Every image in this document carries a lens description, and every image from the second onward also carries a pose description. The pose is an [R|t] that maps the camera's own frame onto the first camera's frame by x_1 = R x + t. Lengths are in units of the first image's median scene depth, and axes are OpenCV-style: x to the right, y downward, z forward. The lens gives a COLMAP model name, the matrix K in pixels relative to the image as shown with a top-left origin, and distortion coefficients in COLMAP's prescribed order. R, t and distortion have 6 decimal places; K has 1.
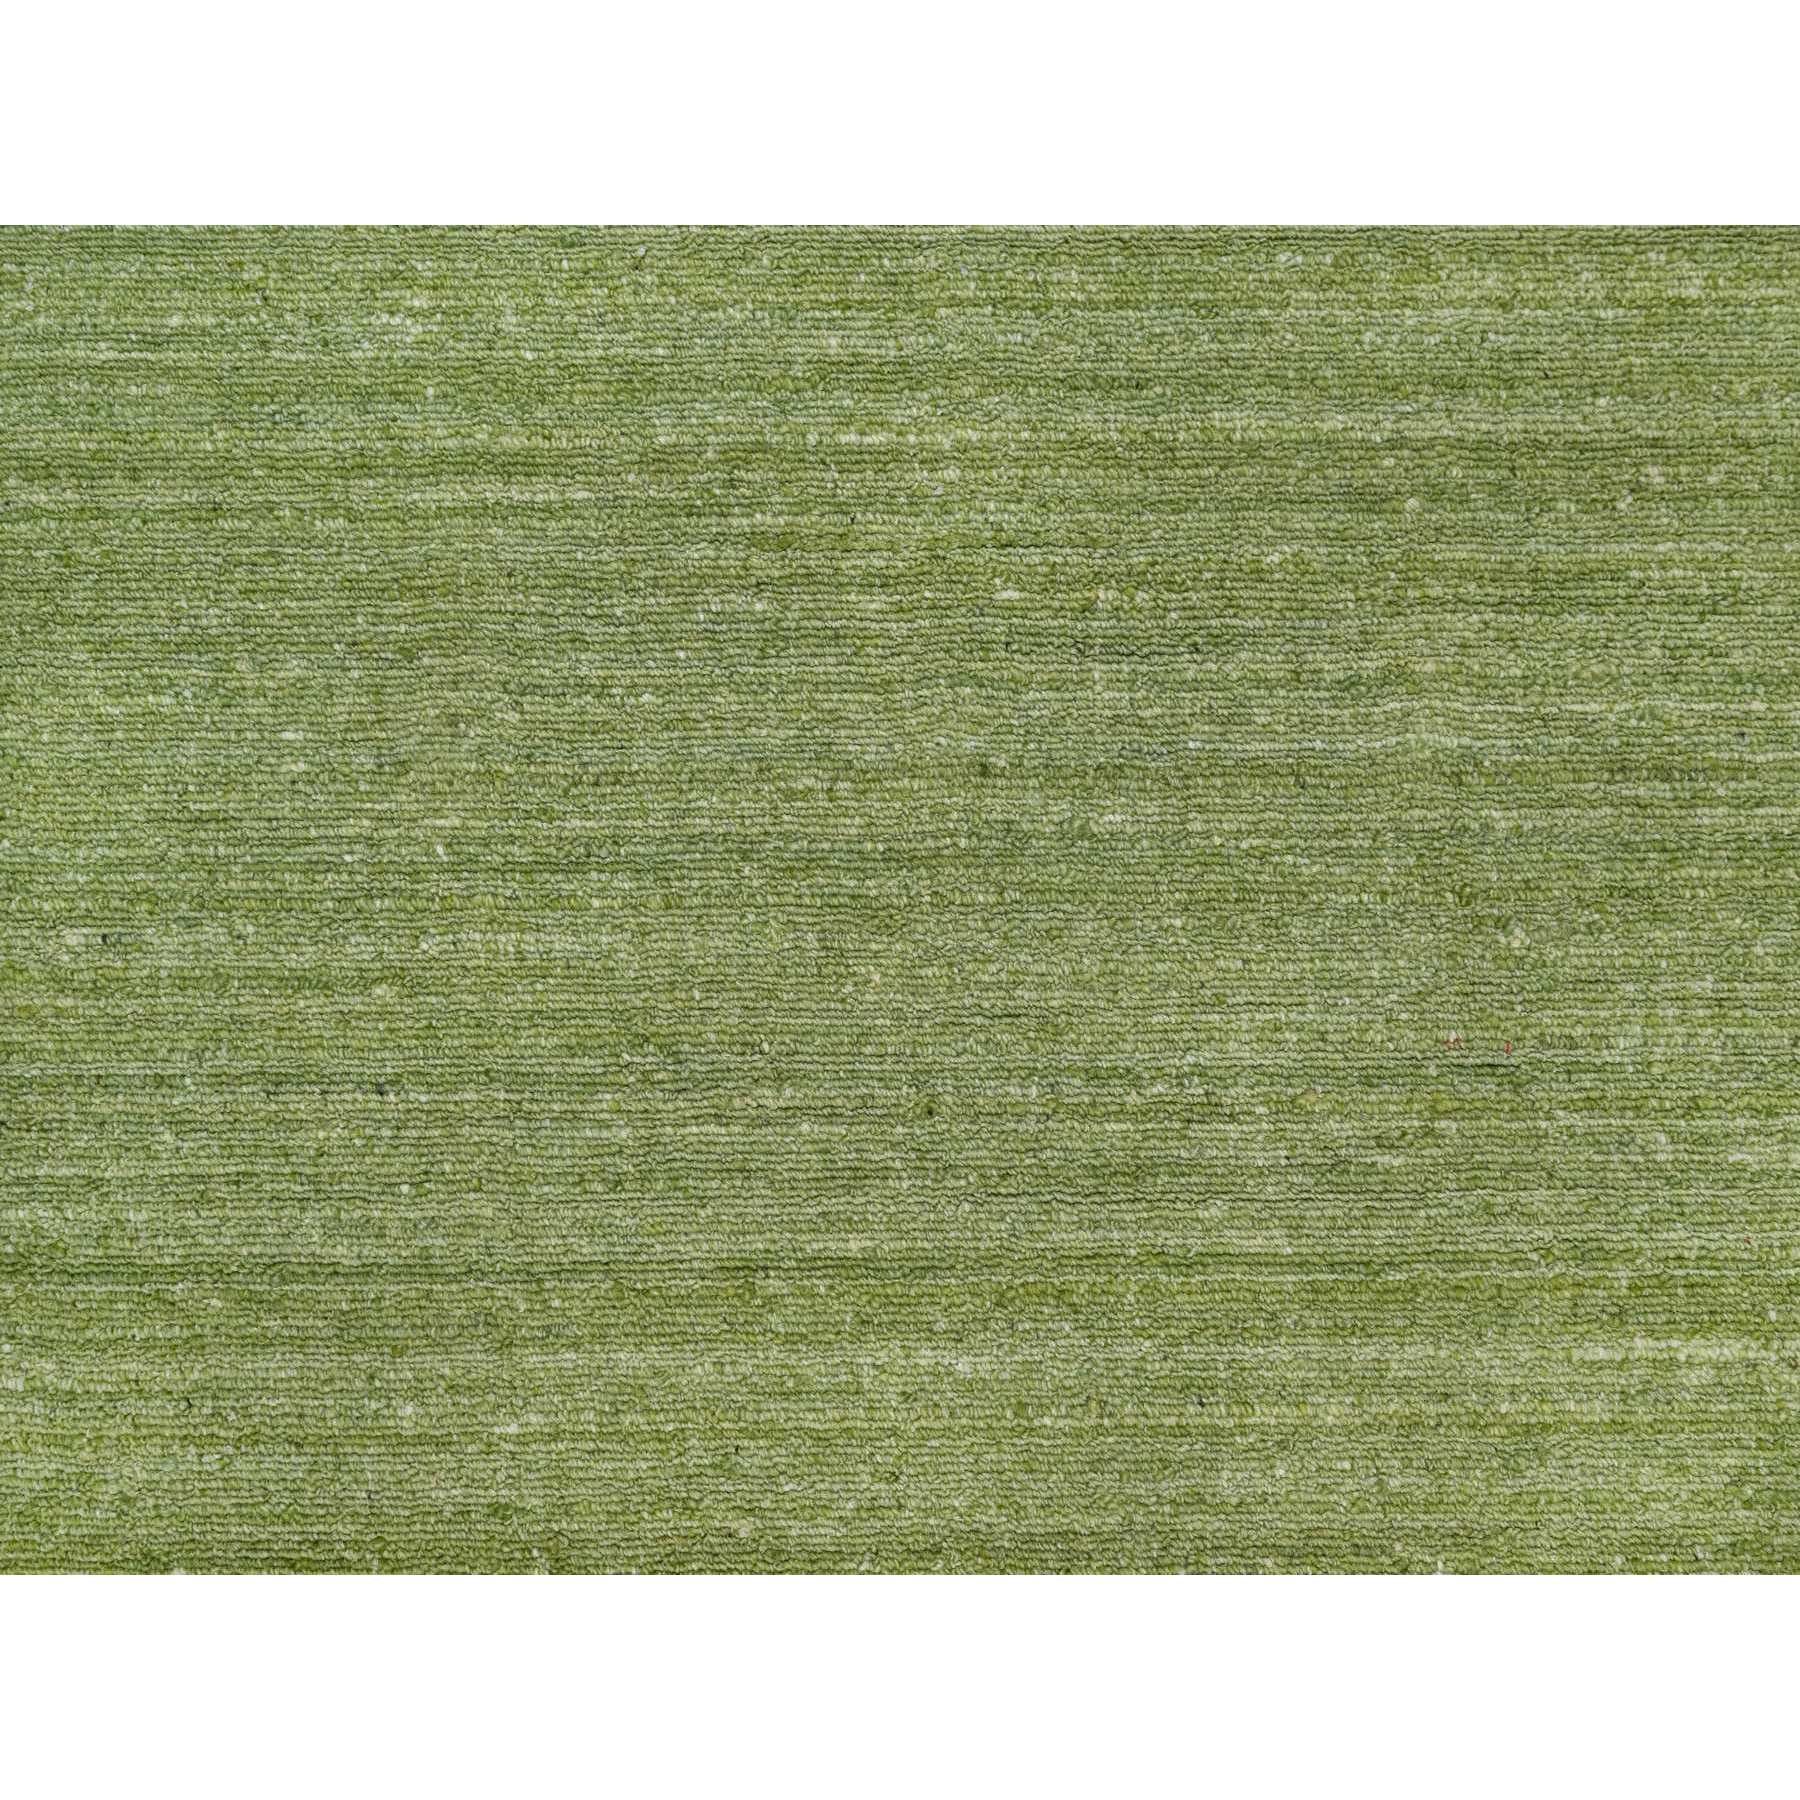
lens RADIAL K [[1852.4, 0, 902.0], [0, 1852.4, 897.8], [0, 0, 1]] dist [-0.006432, 0.000000]
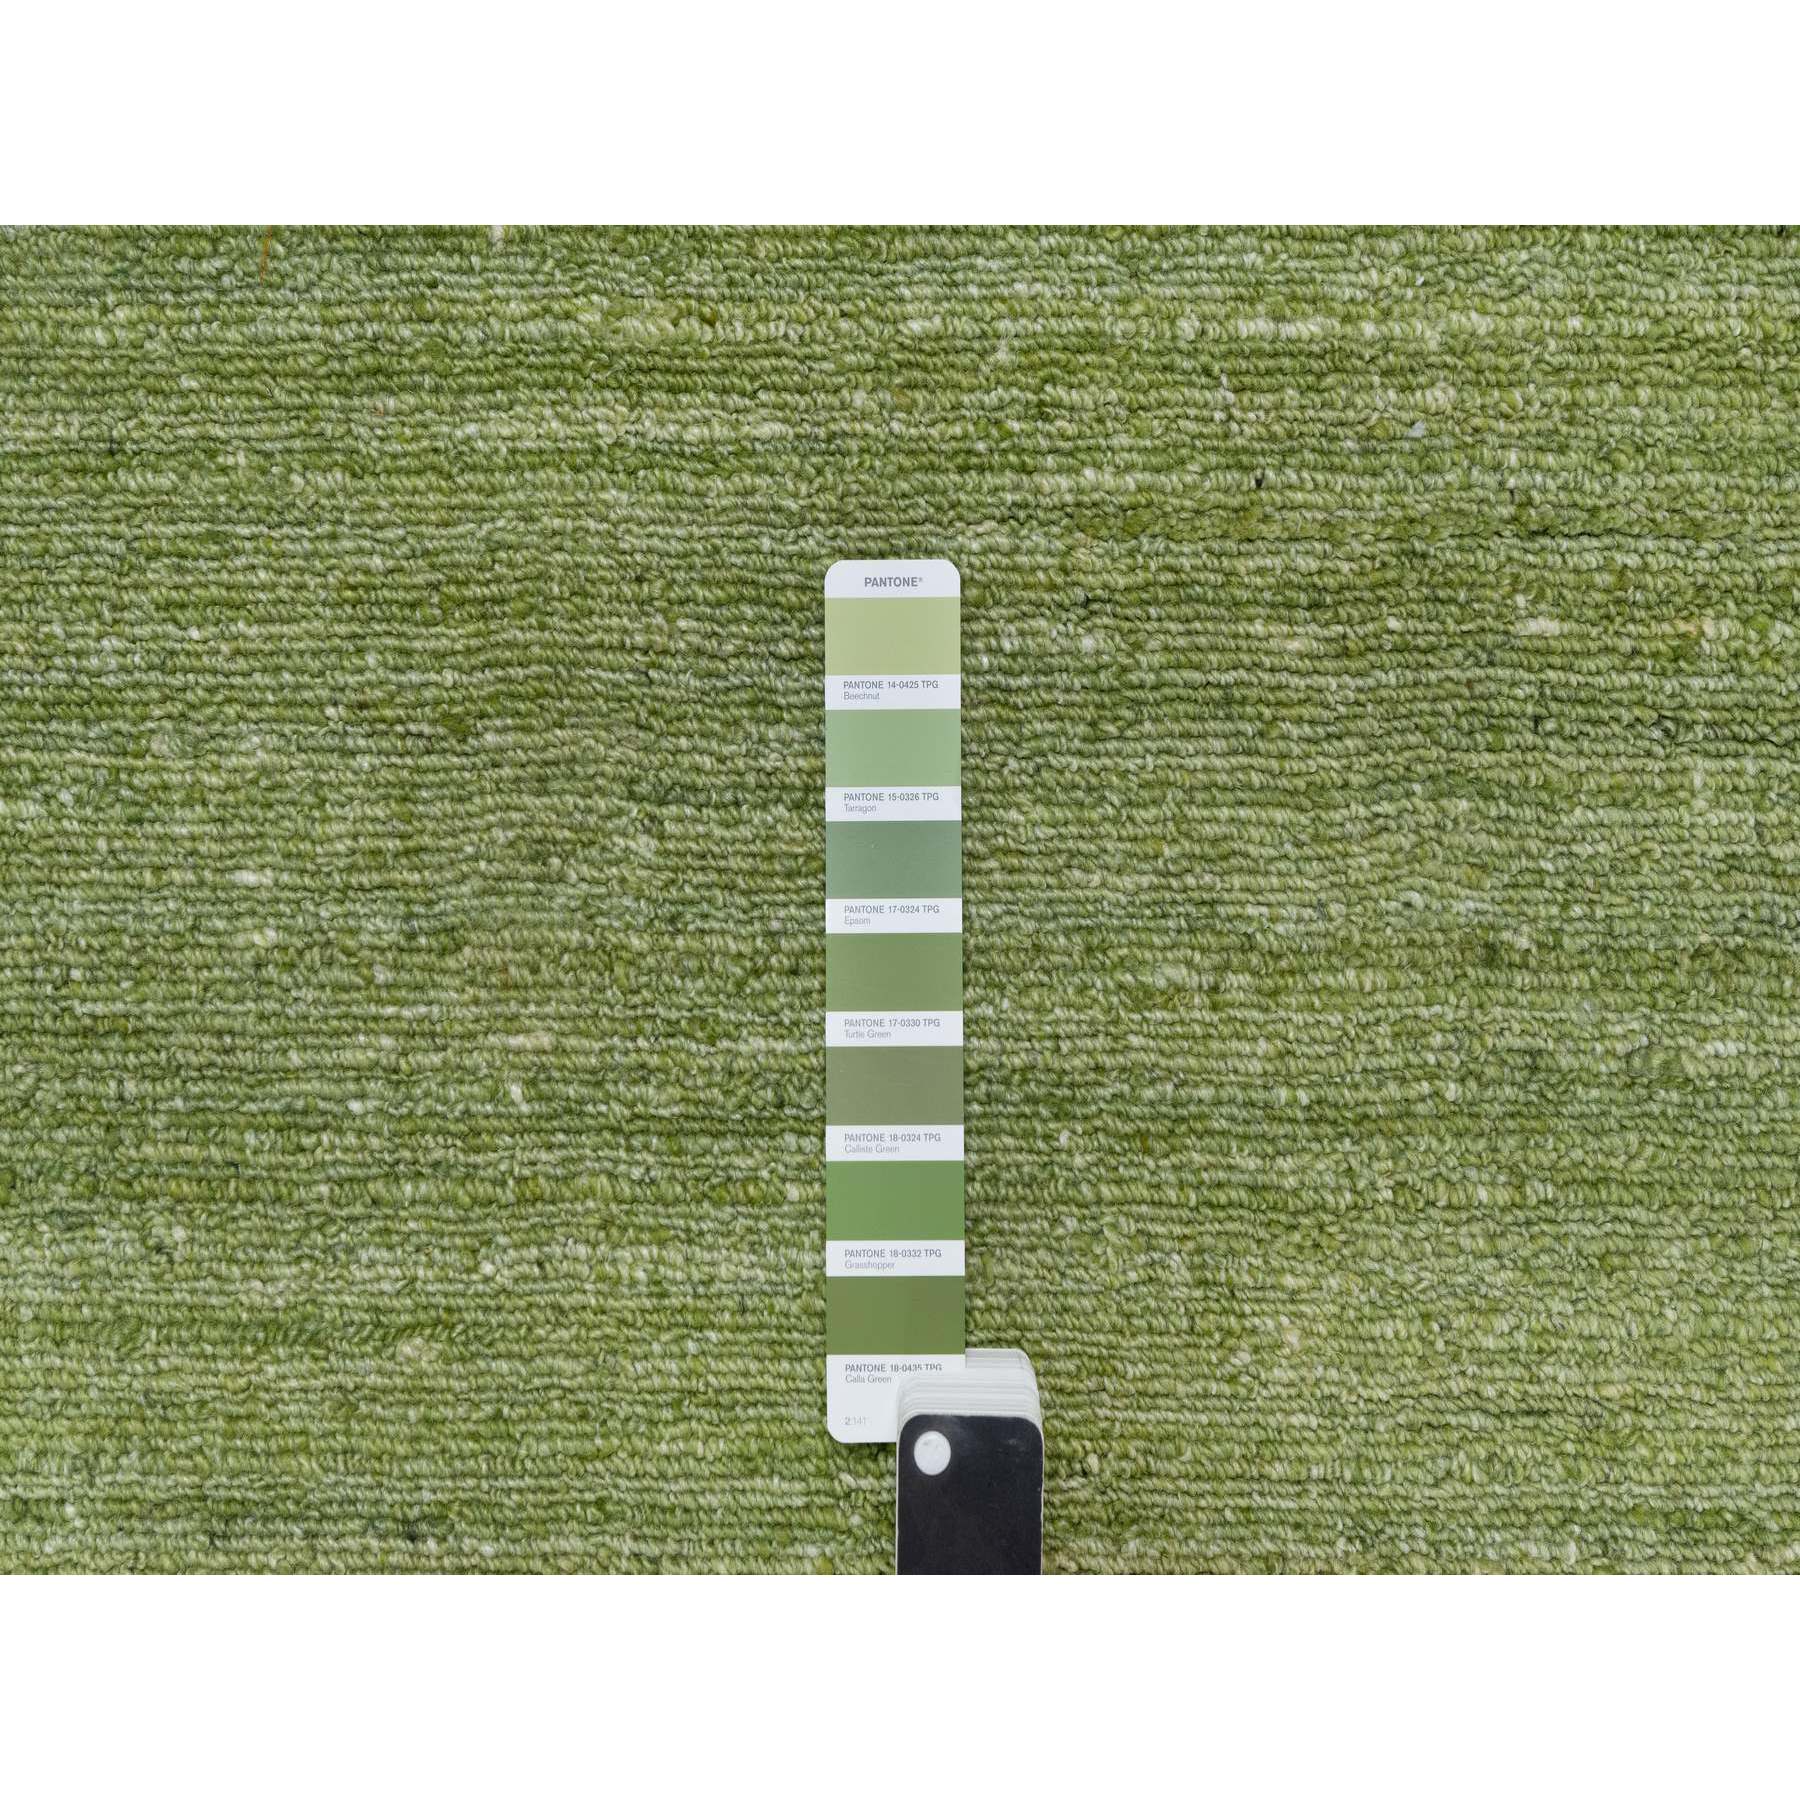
lens RADIAL K [[2047.6, 0, 894.7], [0, 2047.6, 899.0], [0, 0, 1]] dist [0.005178, 0.000000]
pose [[0.990644, -0.017341, -0.135365, -0.051954], [-0.006443, 0.984846, -0.173310, 0.022834], [0.136319, 0.172561, 0.975520, 0.401414]]
